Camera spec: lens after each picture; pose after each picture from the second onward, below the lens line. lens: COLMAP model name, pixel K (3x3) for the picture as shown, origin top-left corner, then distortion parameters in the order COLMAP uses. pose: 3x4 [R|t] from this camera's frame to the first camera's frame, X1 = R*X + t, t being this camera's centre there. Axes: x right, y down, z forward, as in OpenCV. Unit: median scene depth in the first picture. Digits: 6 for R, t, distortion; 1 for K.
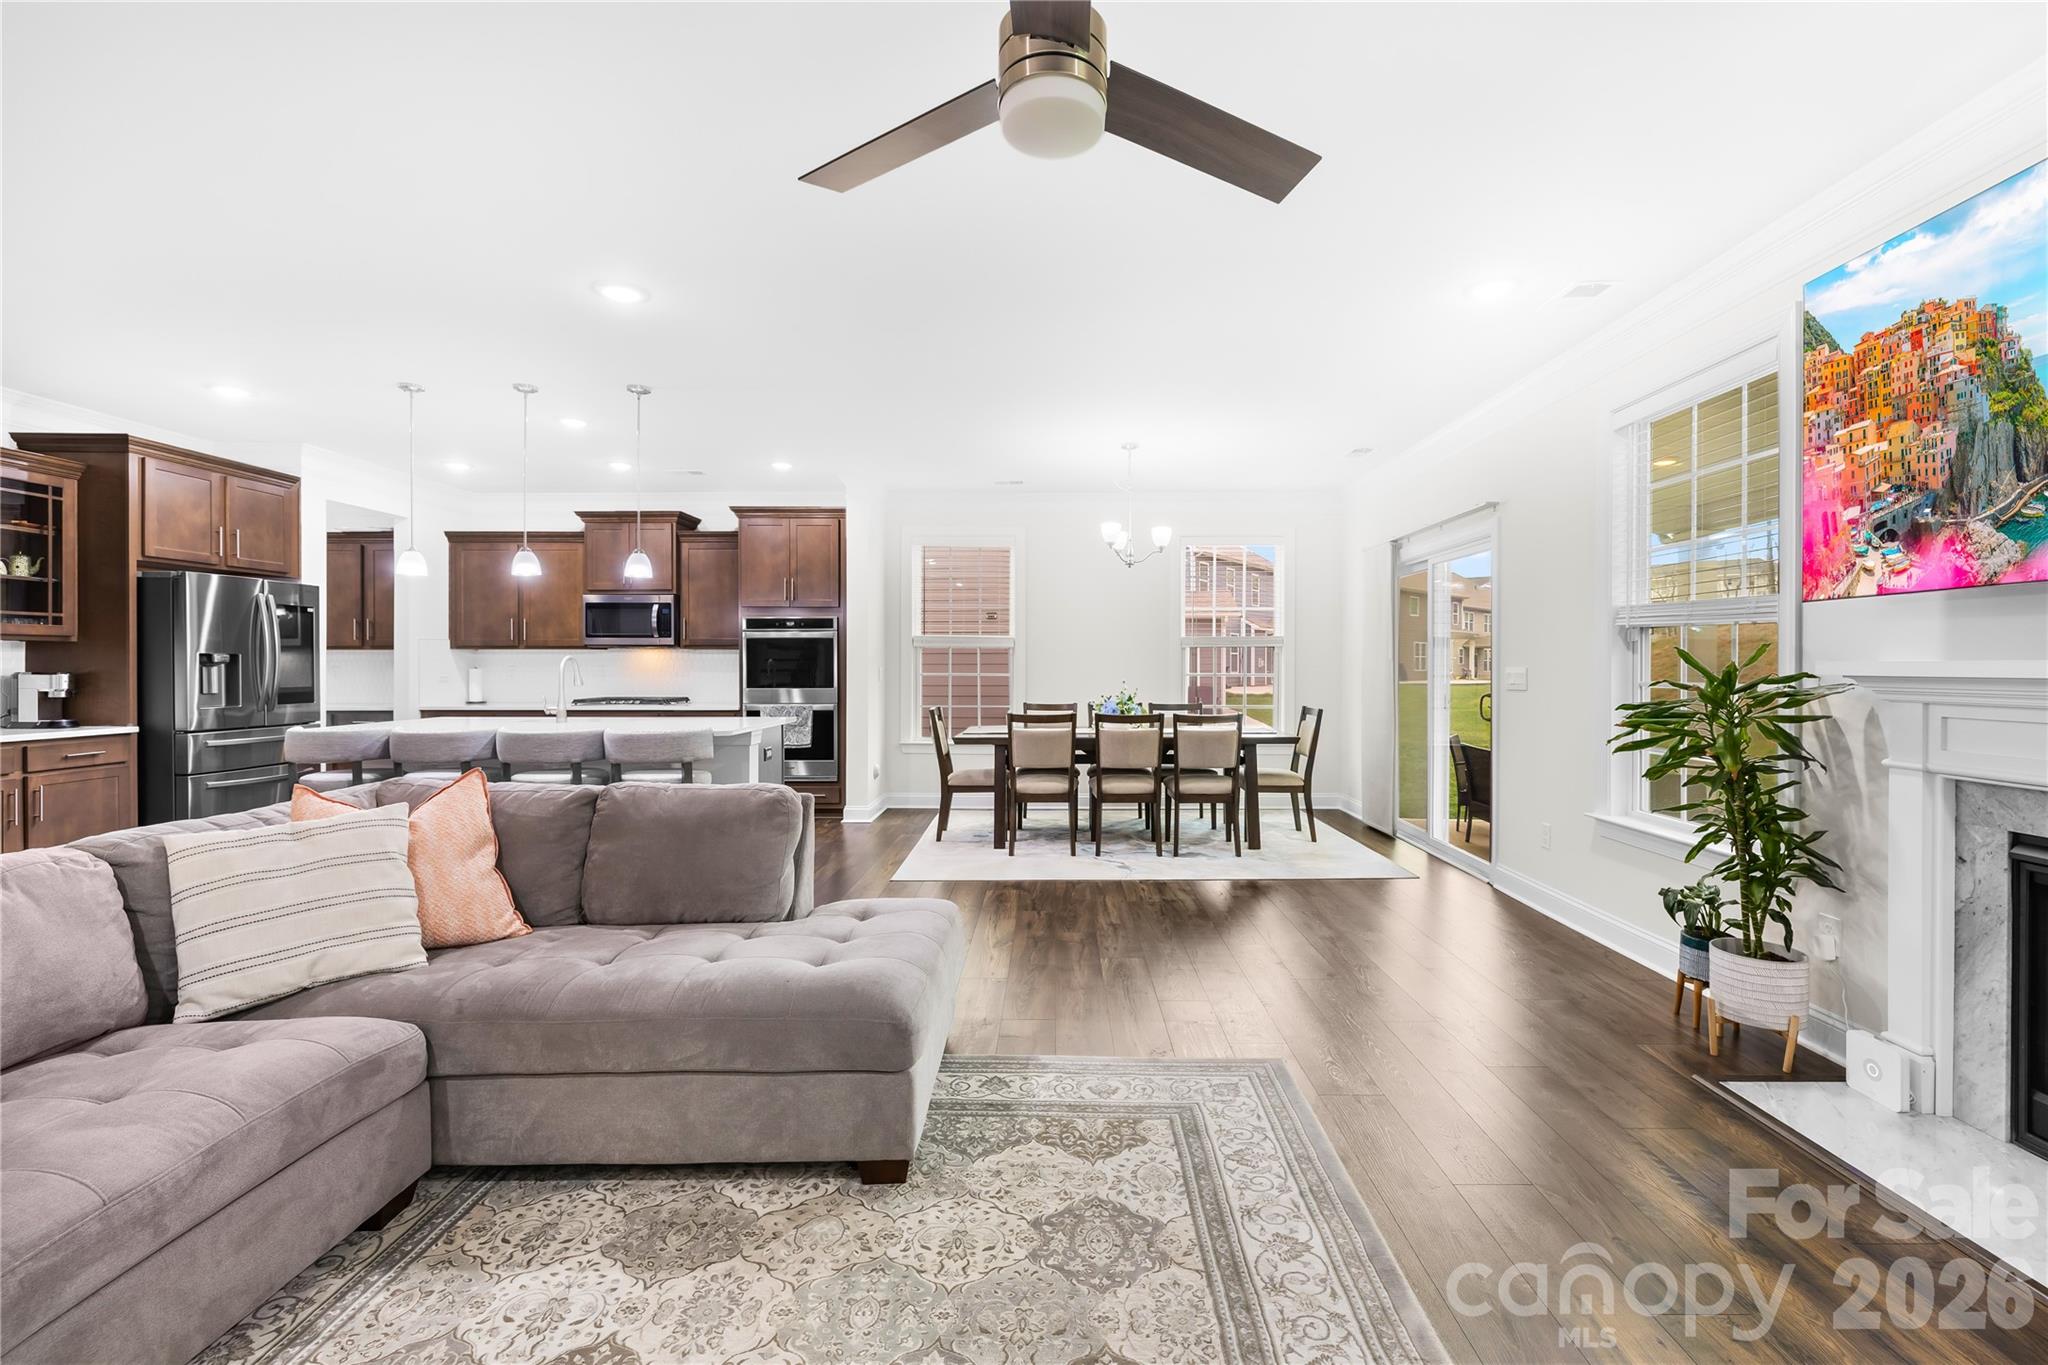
lens RADIAL K [[872.3, 0, 1048.3], [0, 872.3, 672.0], [0, 0, 1]] dist [0.000406, -0.000852]
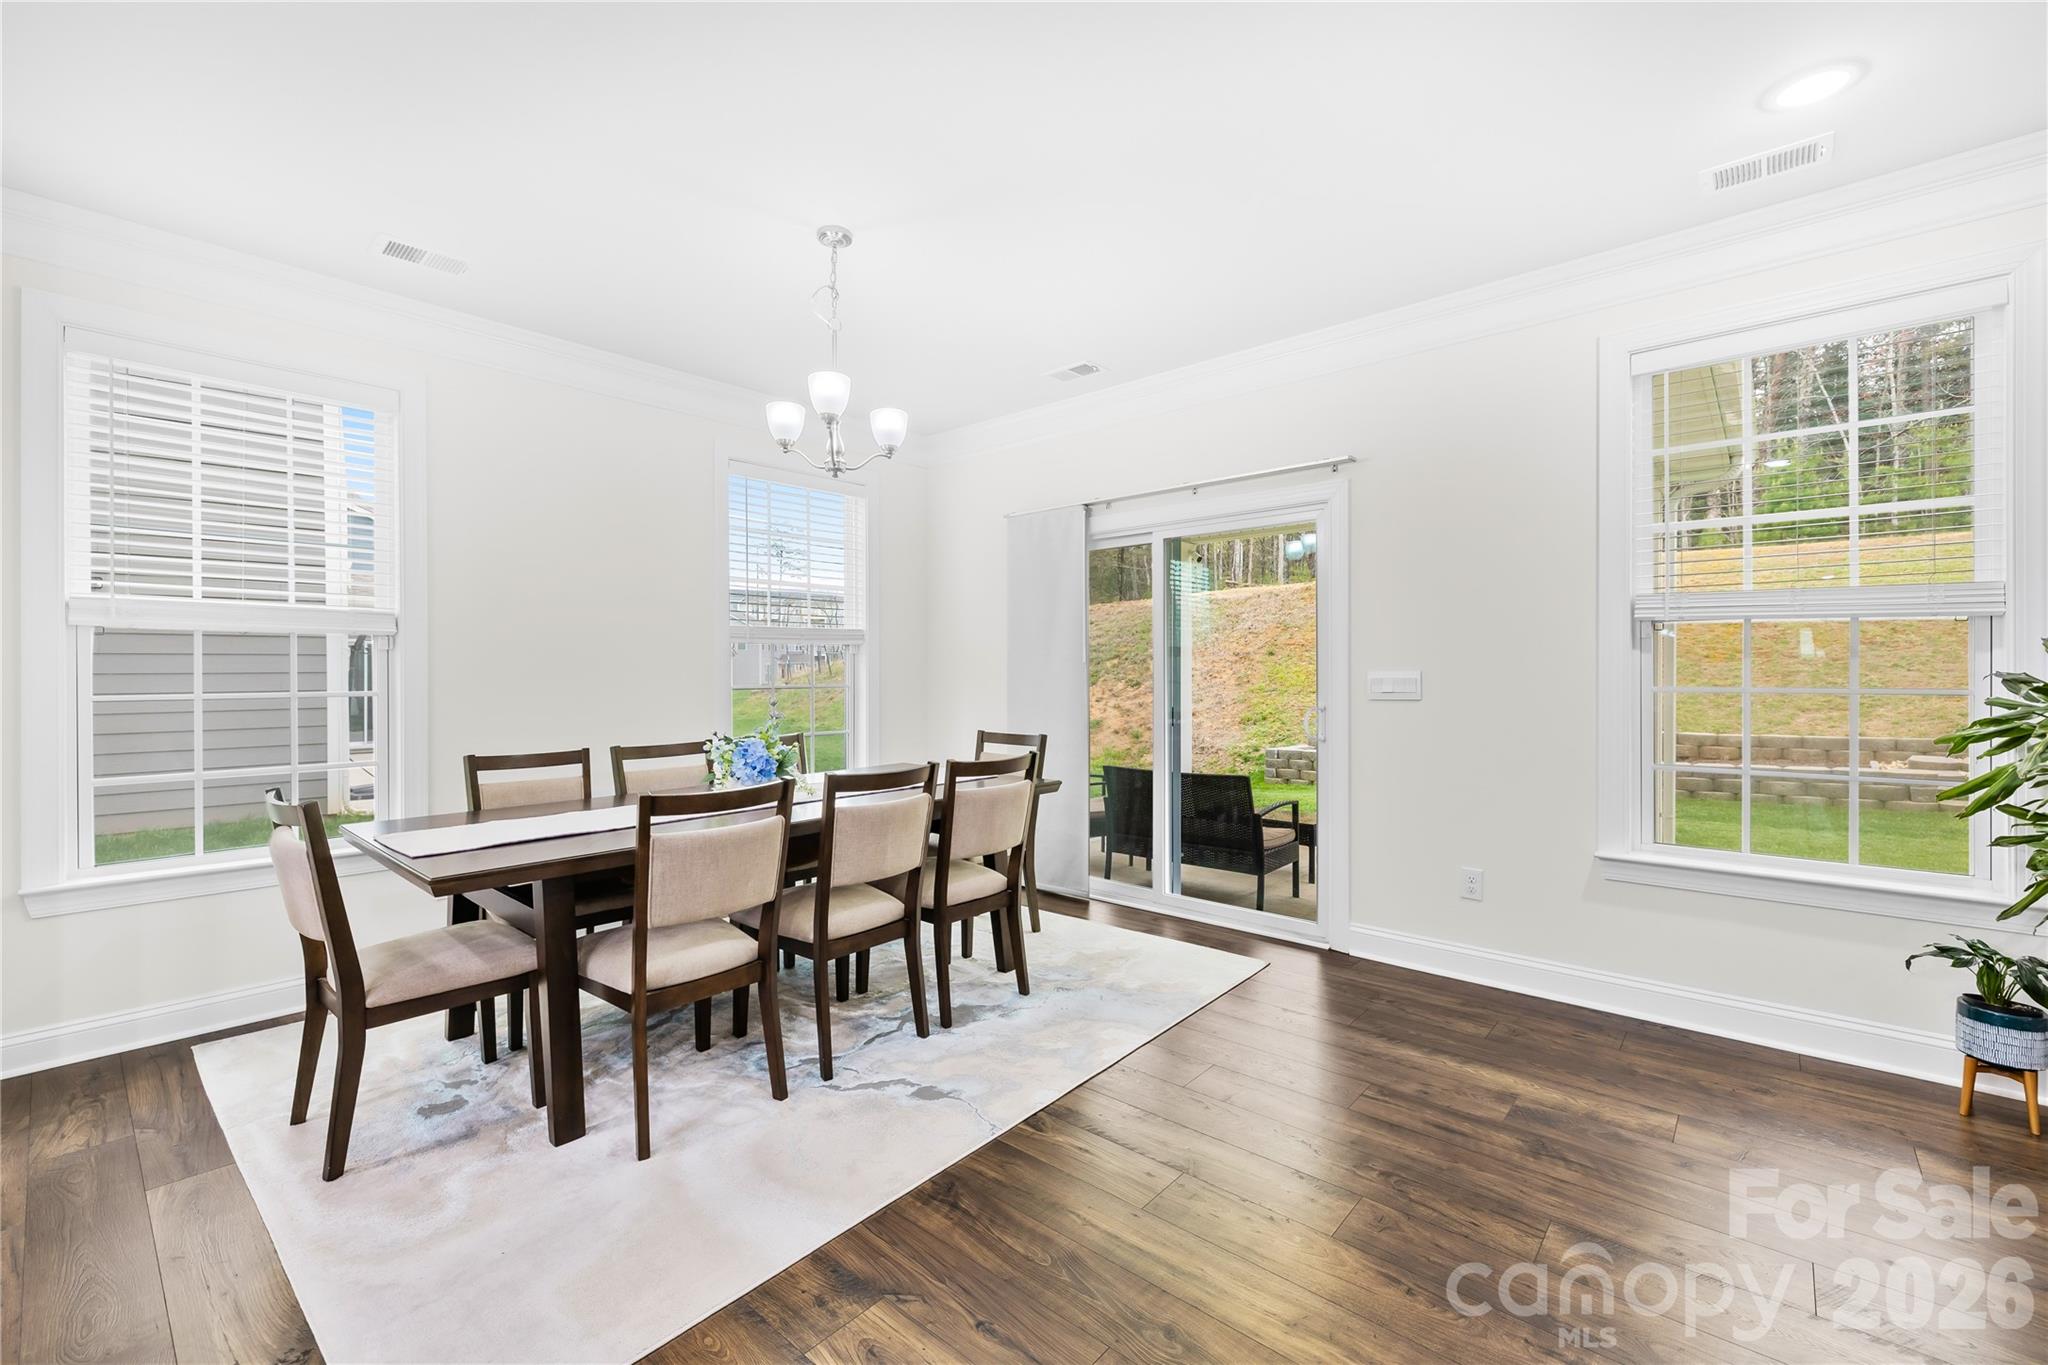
lens RADIAL K [[872.3, 0, 1003.6], [0, 872.3, 674.3], [0, 0, 1]] dist [0.000406, -0.000852]
pose [[0.663722, -0.004317, 0.747967, -0.270979], [0.011958, 0.999917, -0.004841, -0.002055], [-0.747884, 0.012157, 0.663718, 0.729536]]
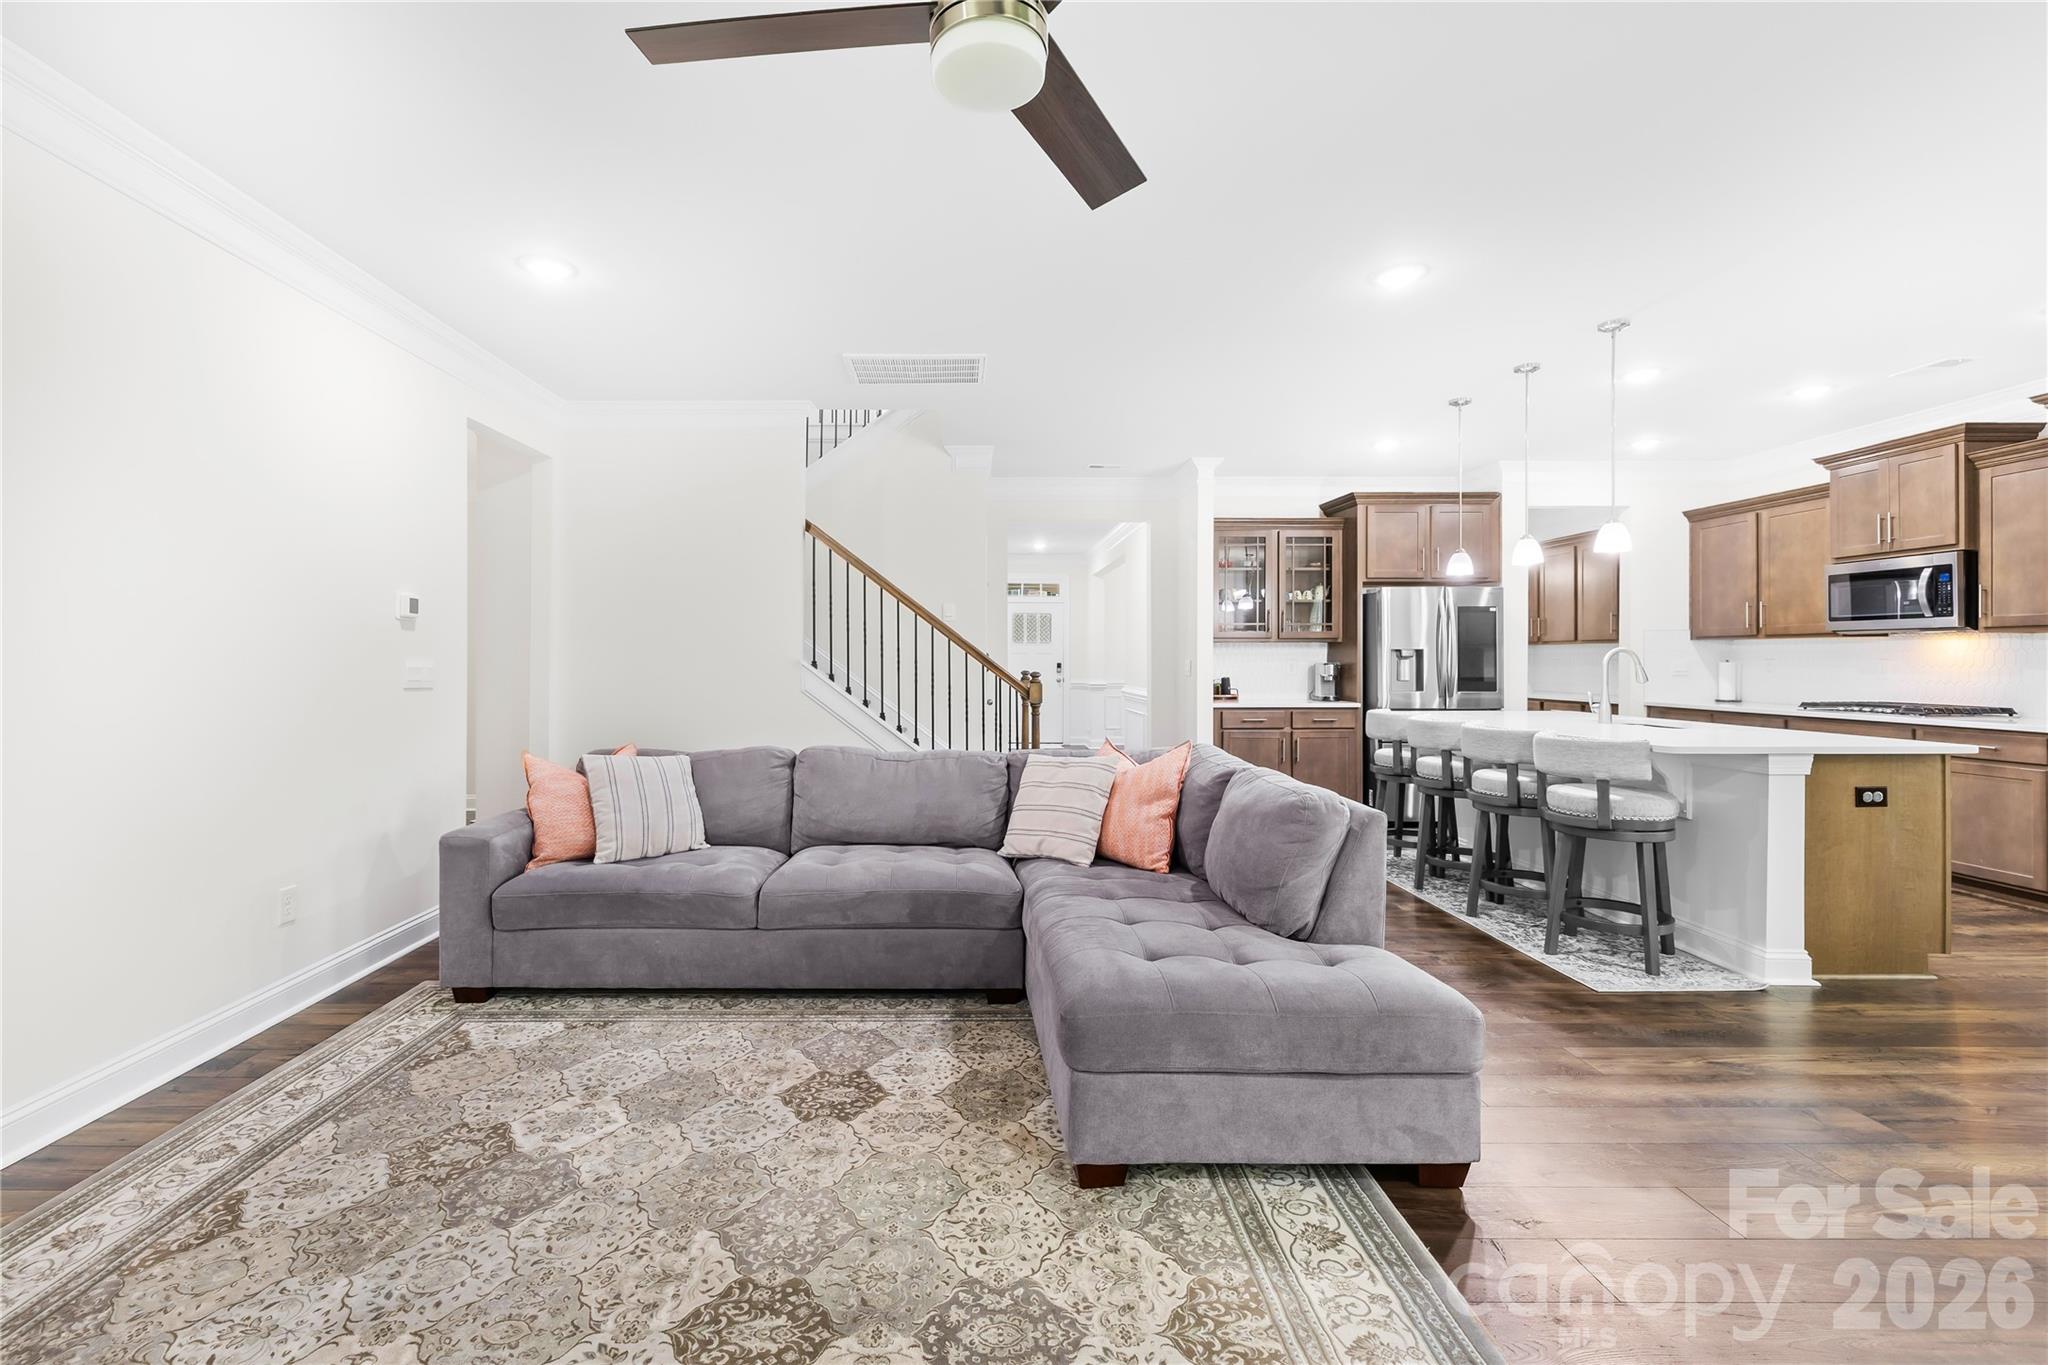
lens RADIAL K [[898.3, 0, 970.6], [0, 898.3, 658.7], [0, 0, 1]] dist [0.002827, -0.000970]
pose [[0.014938, -0.000496, -0.999888, 0.360397], [-0.006175, 0.999981, -0.000588, -0.002994], [0.999869, 0.006183, 0.014935, 0.367003]]
